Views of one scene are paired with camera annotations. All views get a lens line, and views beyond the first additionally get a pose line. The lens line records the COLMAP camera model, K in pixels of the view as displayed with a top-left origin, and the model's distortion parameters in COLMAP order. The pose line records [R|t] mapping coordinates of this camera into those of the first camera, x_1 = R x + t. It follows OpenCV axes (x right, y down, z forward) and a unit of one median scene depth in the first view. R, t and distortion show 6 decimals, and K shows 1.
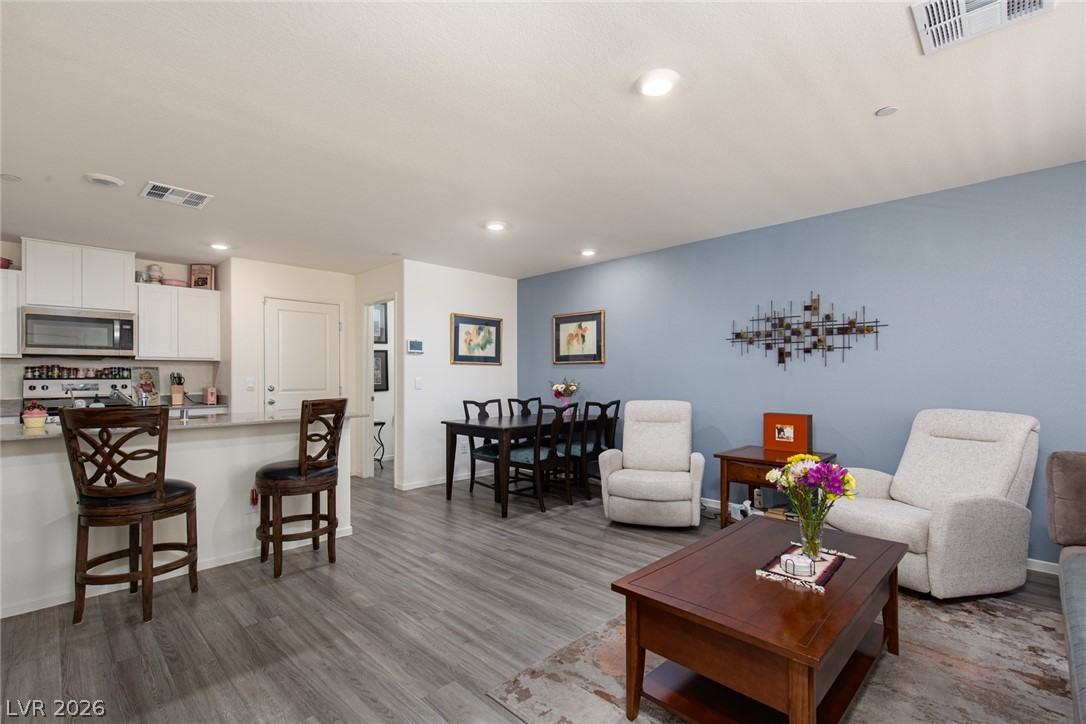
lens RADIAL K [[491.3, 0, 545.2], [0, 491.3, 378.5], [0, 0, 1]] dist [-0.000354, 0.000061]
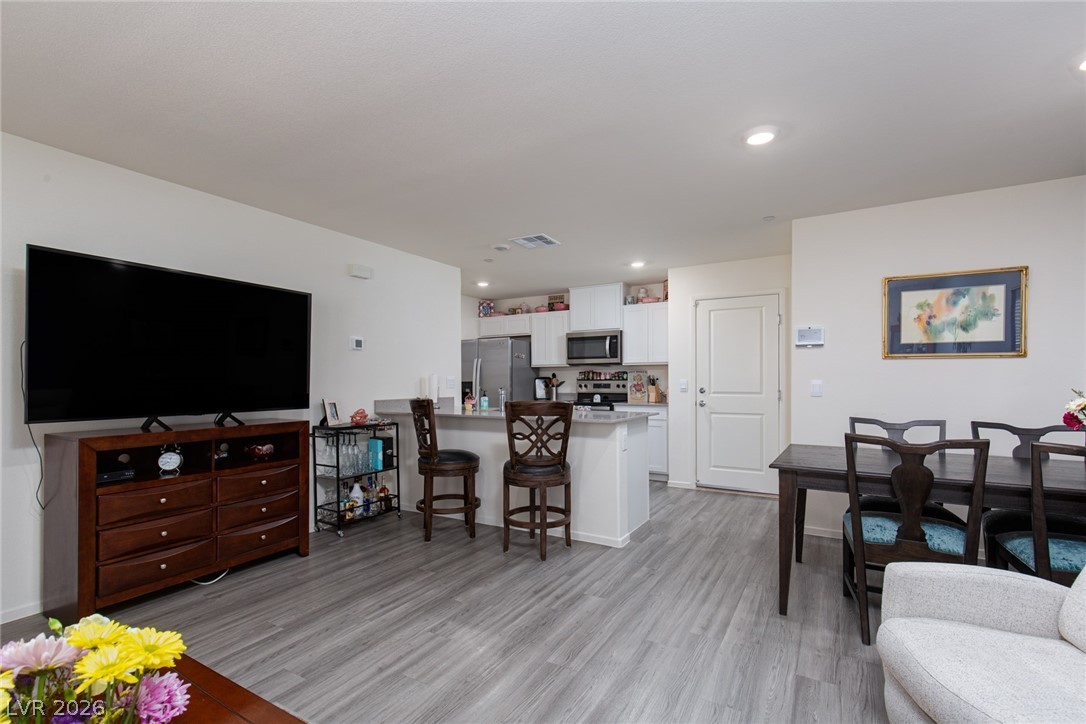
lens RADIAL K [[491.3, 0, 545.2], [0, 491.3, 378.5], [0, 0, 1]] dist [-0.000354, 0.000061]
pose [[0.245586, 0.000476, -0.969375, 0.376395], [-0.000104, 1.000000, 0.000465, -0.004694], [0.969375, -0.000014, 0.245586, 0.498347]]
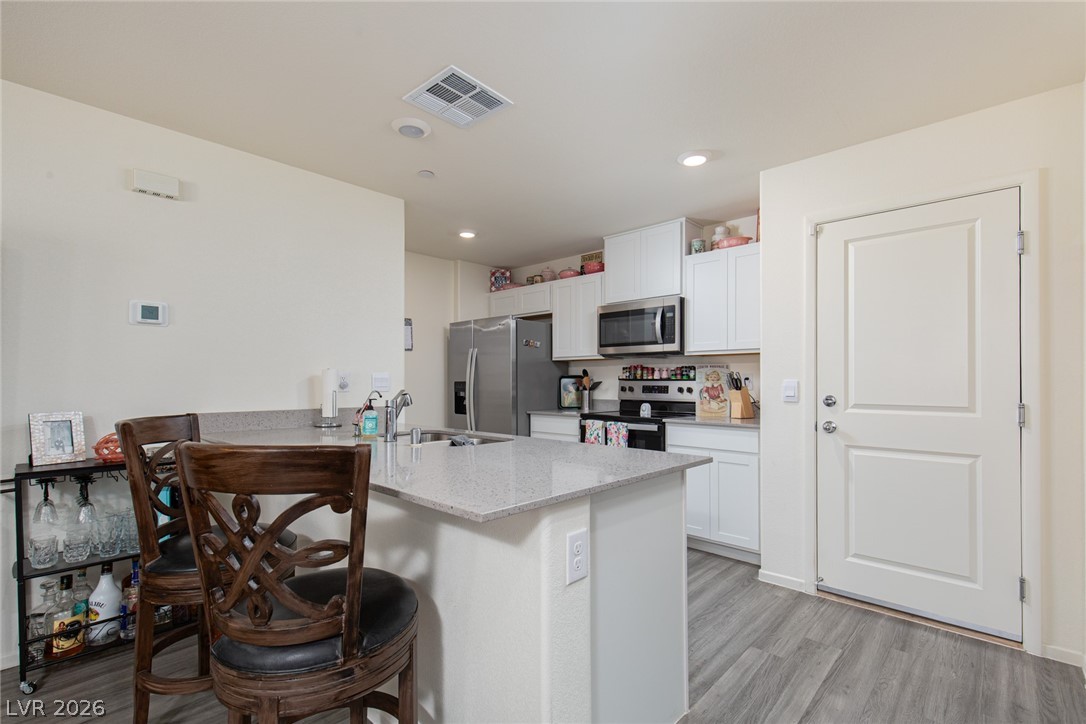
lens RADIAL K [[494.9, 0, 549.2], [0, 494.9, 376.5], [0, 0, 1]] dist [0.001969, 0.000310]
pose [[0.034723, -0.003512, -0.999391, -0.066123], [-0.002495, 0.999990, -0.003601, -0.002373], [0.999394, 0.002619, 0.034714, 0.779752]]
